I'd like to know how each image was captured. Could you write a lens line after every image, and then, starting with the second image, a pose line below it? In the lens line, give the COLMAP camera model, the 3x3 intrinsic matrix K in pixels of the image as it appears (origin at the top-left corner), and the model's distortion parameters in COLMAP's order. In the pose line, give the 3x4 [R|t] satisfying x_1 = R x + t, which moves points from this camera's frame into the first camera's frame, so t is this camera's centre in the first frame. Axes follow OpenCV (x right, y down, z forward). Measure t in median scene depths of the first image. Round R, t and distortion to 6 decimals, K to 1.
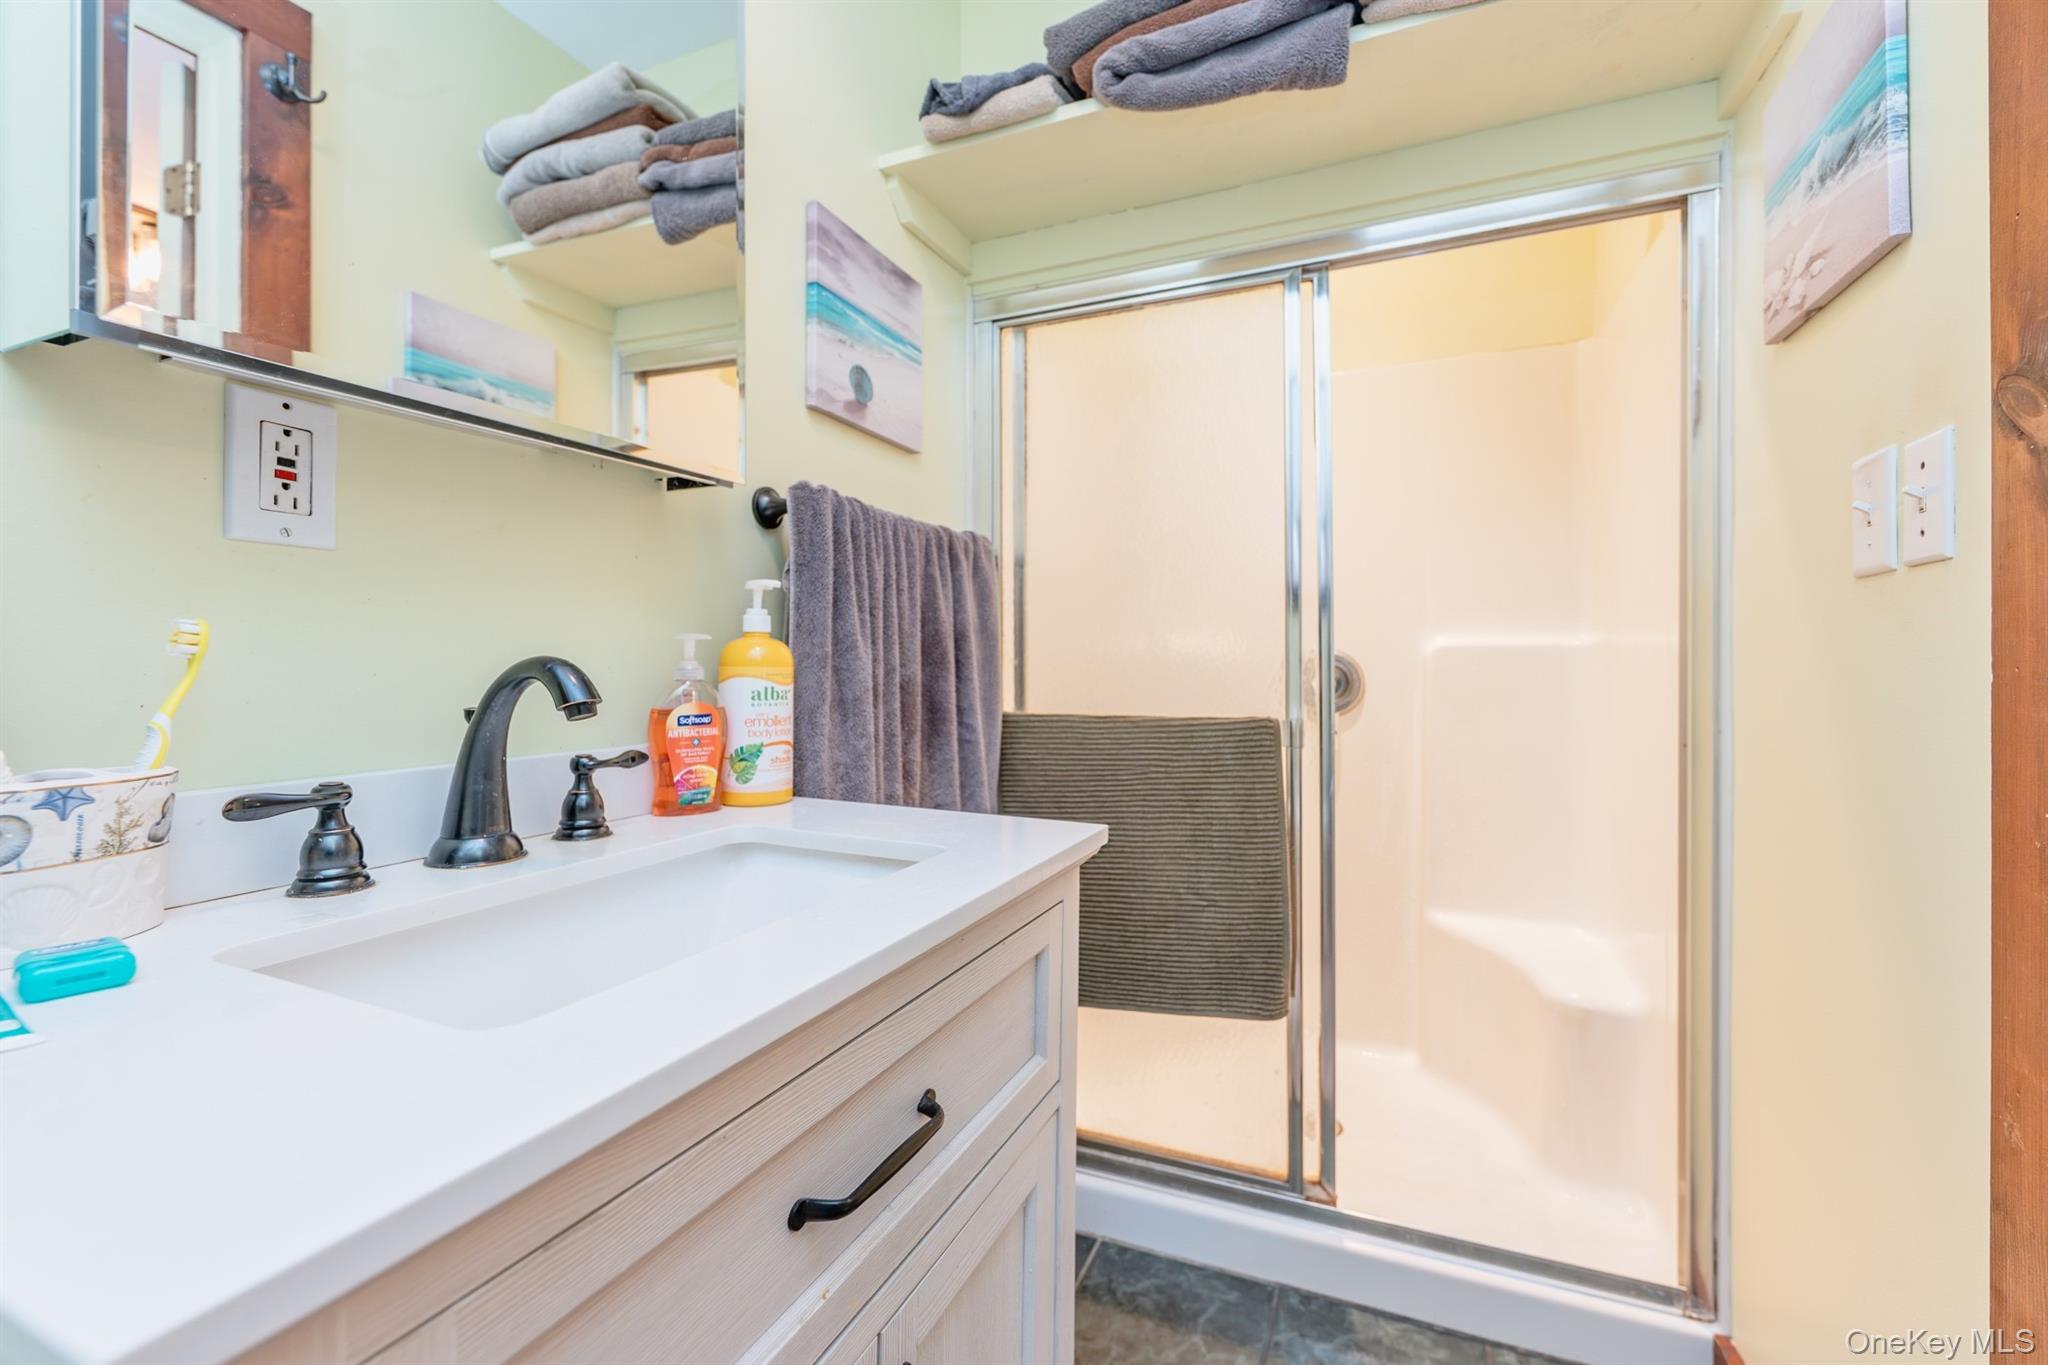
lens RADIAL K [[842.1, 0, 1014.9], [0, 842.1, 654.4], [0, 0, 1]] dist [0.002366, -0.002025]
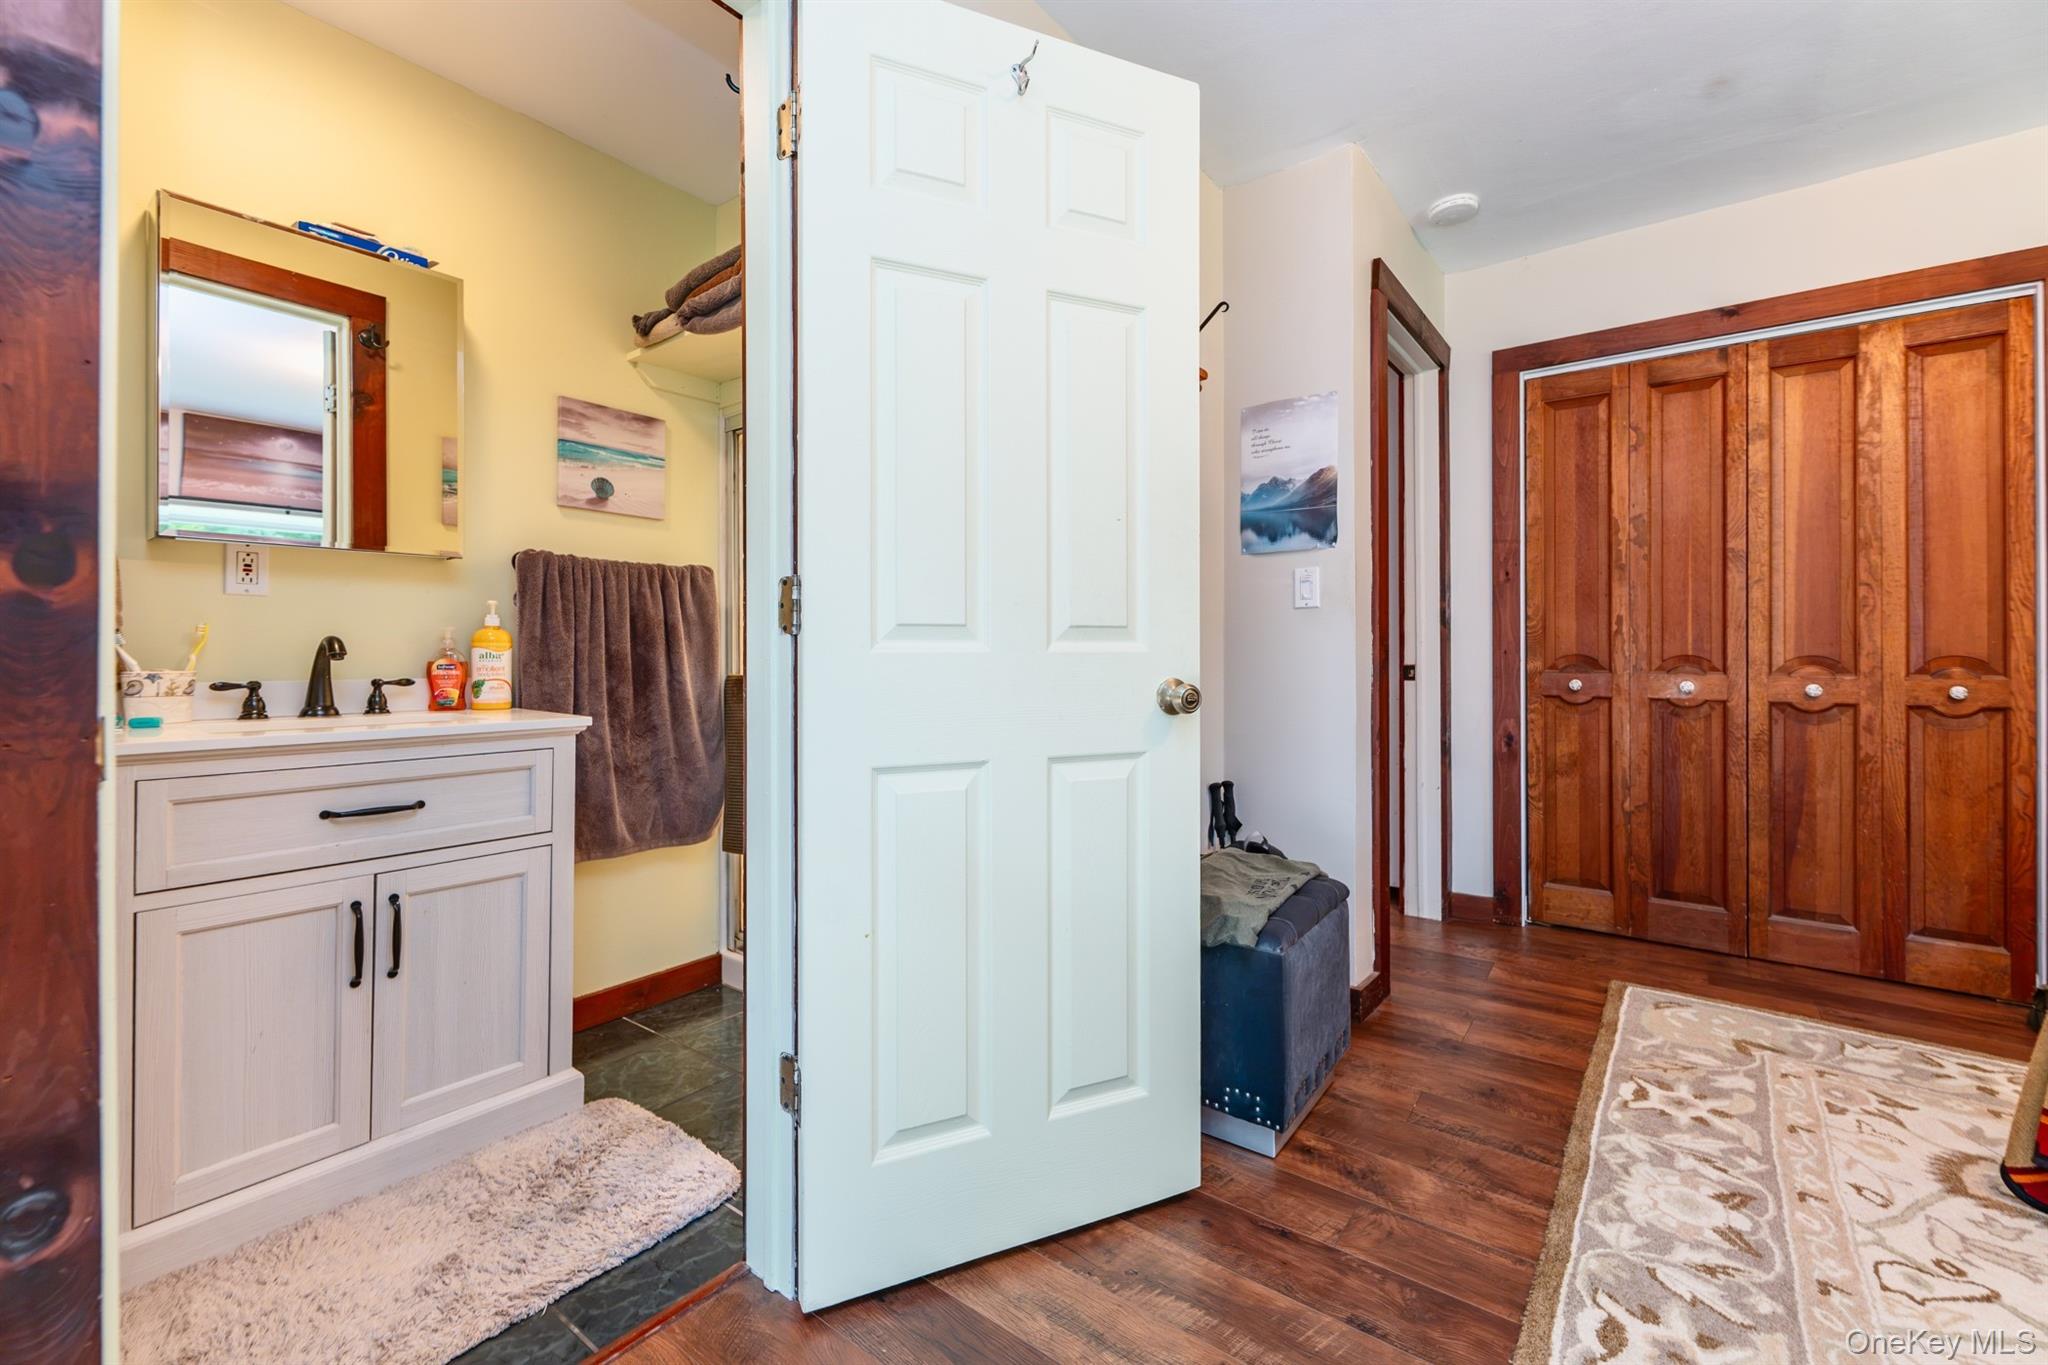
lens RADIAL K [[842.1, 0, 1034.8], [0, 842.1, 650.7], [0, 0, 1]] dist [0.002366, -0.002025]
pose [[0.967263, 0.001360, -0.253772, 1.604682], [-0.000048, 0.999987, 0.005179, 0.024648], [0.253776, -0.004997, 0.967250, -0.700148]]
